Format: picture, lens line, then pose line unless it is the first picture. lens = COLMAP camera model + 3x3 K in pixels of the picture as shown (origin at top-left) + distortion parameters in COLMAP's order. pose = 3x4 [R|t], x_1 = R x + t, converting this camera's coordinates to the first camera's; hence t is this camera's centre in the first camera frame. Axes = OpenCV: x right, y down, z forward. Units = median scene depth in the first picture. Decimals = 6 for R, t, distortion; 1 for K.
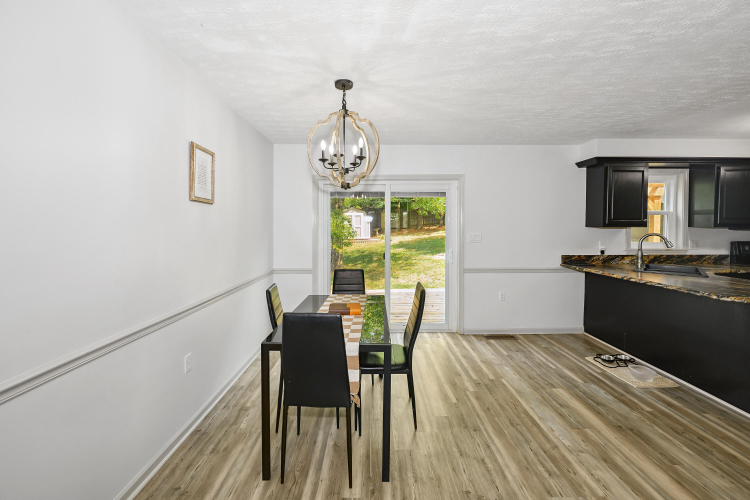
lens RADIAL K [[311.7, 0, 377.8], [0, 311.7, 230.9], [0, 0, 1]] dist [-0.000285, -0.000040]
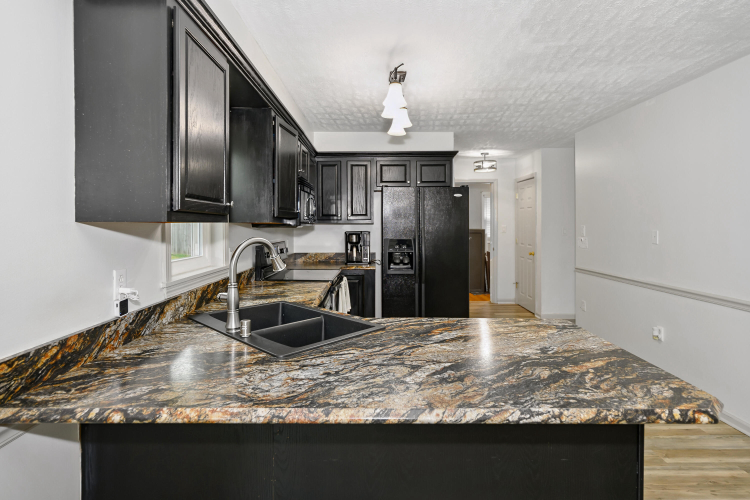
lens RADIAL K [[394.7, 0, 373.7], [0, 394.7, 225.8], [0, 0, 1]] dist [0.000490, 0.000223]
pose [[0.008330, -0.007137, 0.999940, 0.373194], [0.020192, 0.999772, 0.006967, -0.007267], [-0.999761, 0.020133, 0.008472, 0.815983]]
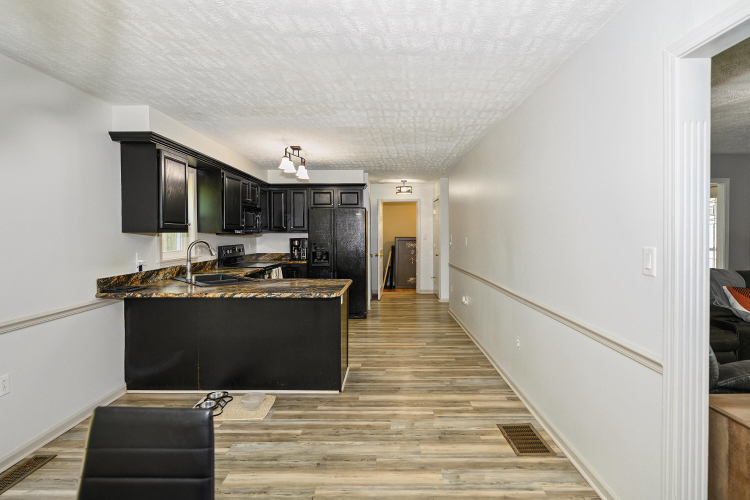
lens RADIAL K [[392.3, 0, 378.8], [0, 392.3, 239.0], [0, 0, 1]] dist [-0.000483, -0.000159]
pose [[0.022759, -0.018609, 0.999568, -0.167954], [0.018798, 0.999658, 0.018183, -0.004176], [-0.999564, 0.018376, 0.023101, 0.471929]]
